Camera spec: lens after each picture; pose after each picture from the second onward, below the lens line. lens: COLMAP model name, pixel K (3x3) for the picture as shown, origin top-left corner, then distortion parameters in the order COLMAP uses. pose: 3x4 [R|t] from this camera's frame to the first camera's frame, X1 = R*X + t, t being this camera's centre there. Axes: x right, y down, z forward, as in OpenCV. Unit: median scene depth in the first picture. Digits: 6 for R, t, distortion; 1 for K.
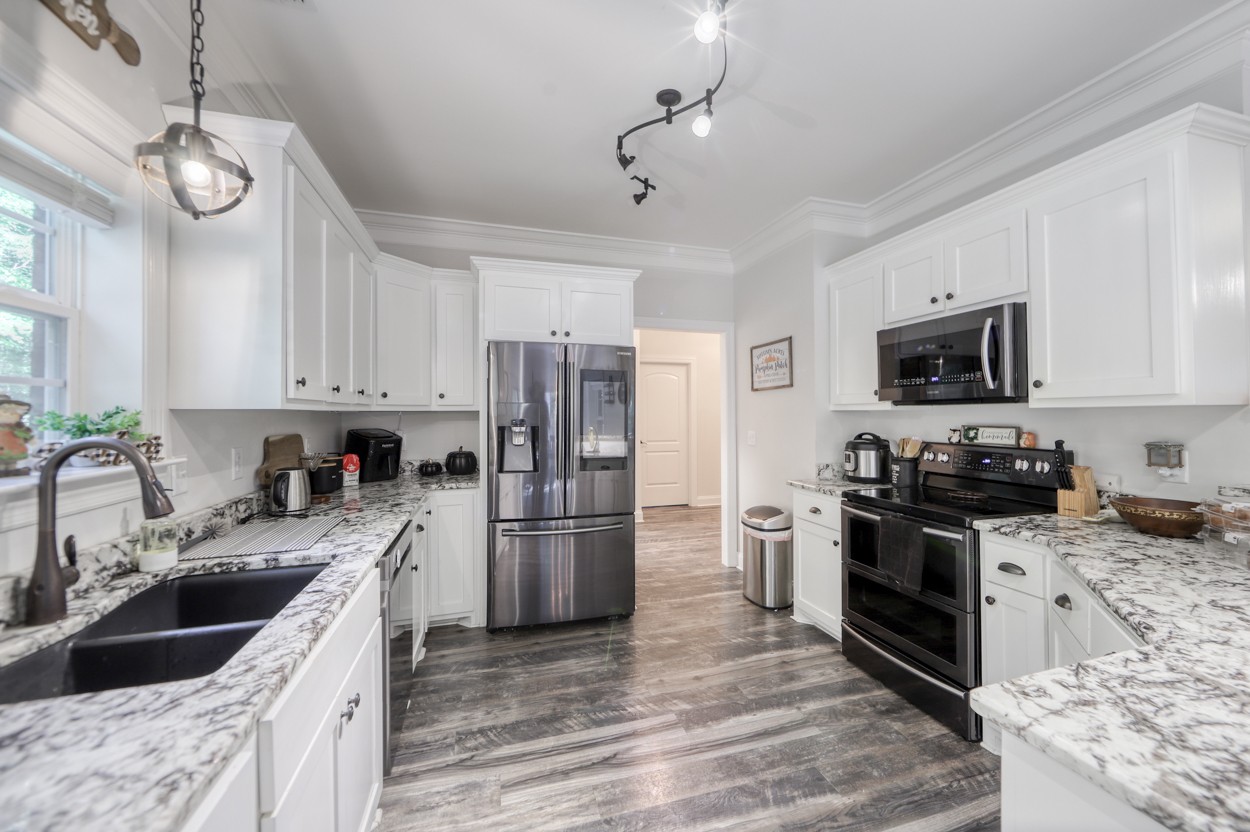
lens RADIAL K [[500.7, 0, 632.3], [0, 500.7, 411.4], [0, 0, 1]] dist [0.000038, 0.000130]
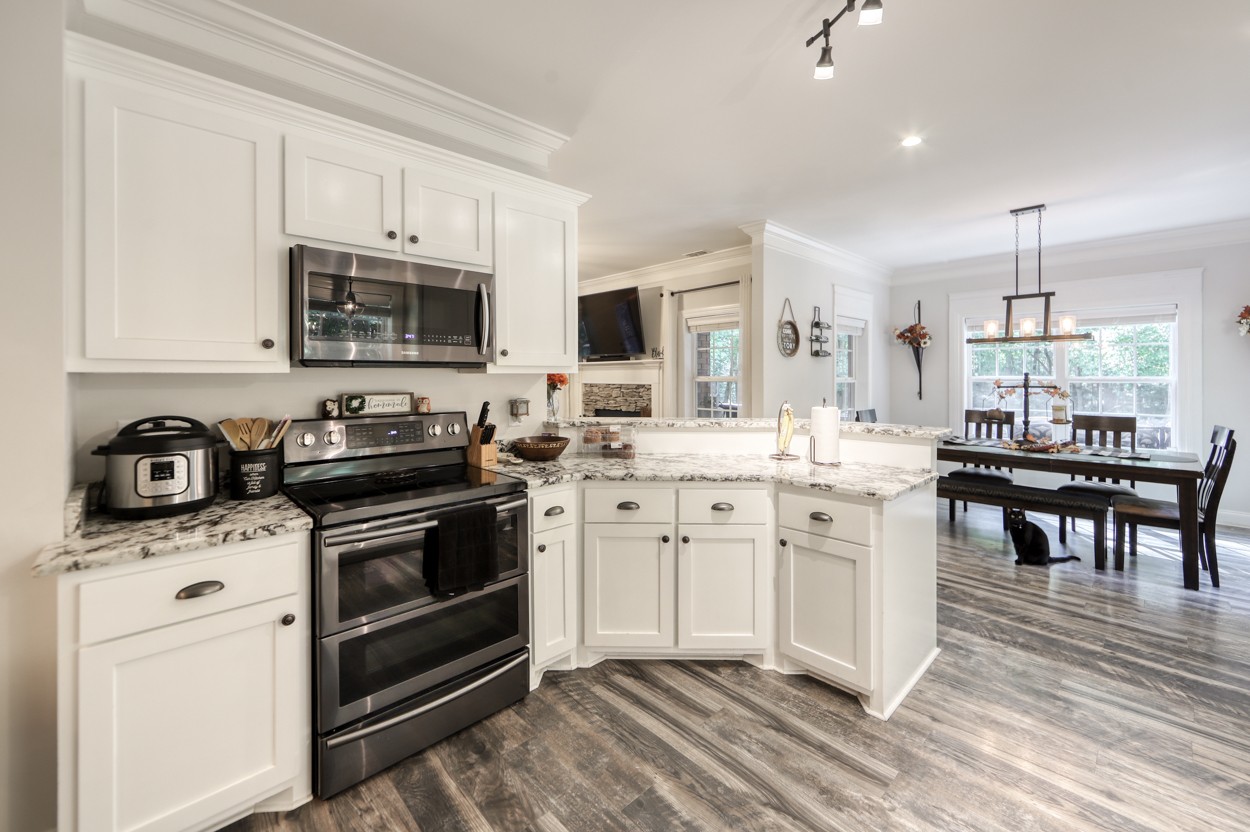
lens RADIAL K [[500.7, 0, 657.5], [0, 500.7, 375.2], [0, 0, 1]] dist [0.000038, 0.000130]
pose [[-0.481369, 0.003271, 0.876512, -0.304283], [-0.002508, 0.999984, -0.005109, 0.001332], [-0.876514, -0.004657, -0.481353, 1.065300]]
